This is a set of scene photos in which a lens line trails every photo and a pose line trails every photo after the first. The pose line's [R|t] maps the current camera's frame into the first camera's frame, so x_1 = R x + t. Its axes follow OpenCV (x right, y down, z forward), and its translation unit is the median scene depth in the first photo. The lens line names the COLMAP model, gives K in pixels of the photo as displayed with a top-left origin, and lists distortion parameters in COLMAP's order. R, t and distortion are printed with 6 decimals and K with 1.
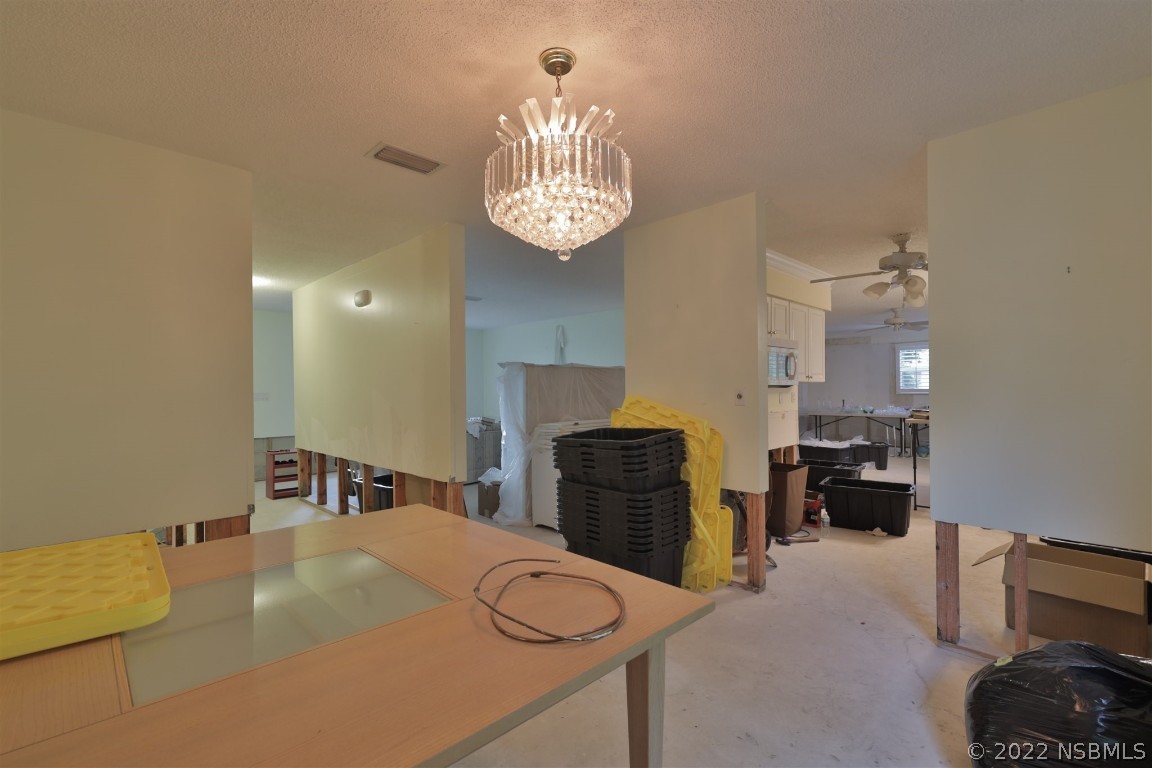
lens RADIAL K [[496.5, 0, 576.0], [0, 496.5, 387.1], [0, 0, 1]] dist [-0.000326, 0.000214]
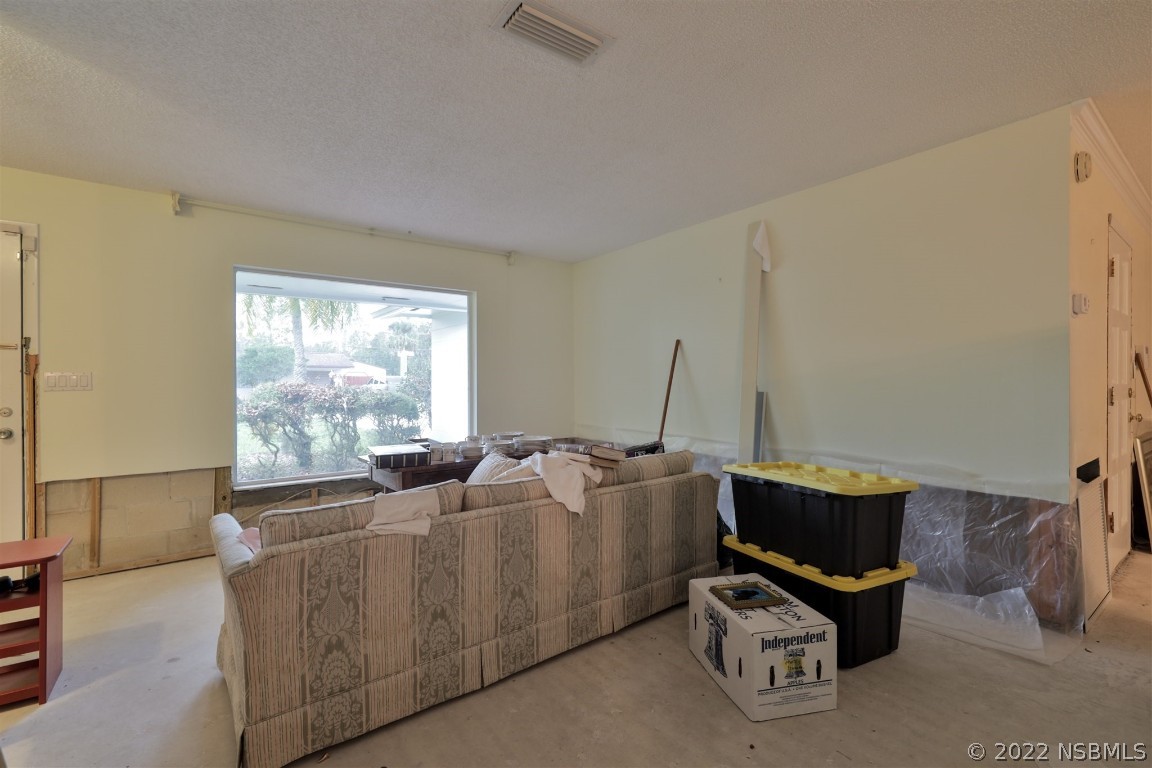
lens RADIAL K [[496.5, 0, 575.7], [0, 496.5, 379.5], [0, 0, 1]] dist [-0.000326, 0.000214]
pose [[0.987231, 0.005020, -0.159215, -0.146064], [-0.003415, 0.999941, 0.010353, 0.010931], [0.159257, -0.009677, 0.987190, 0.664508]]
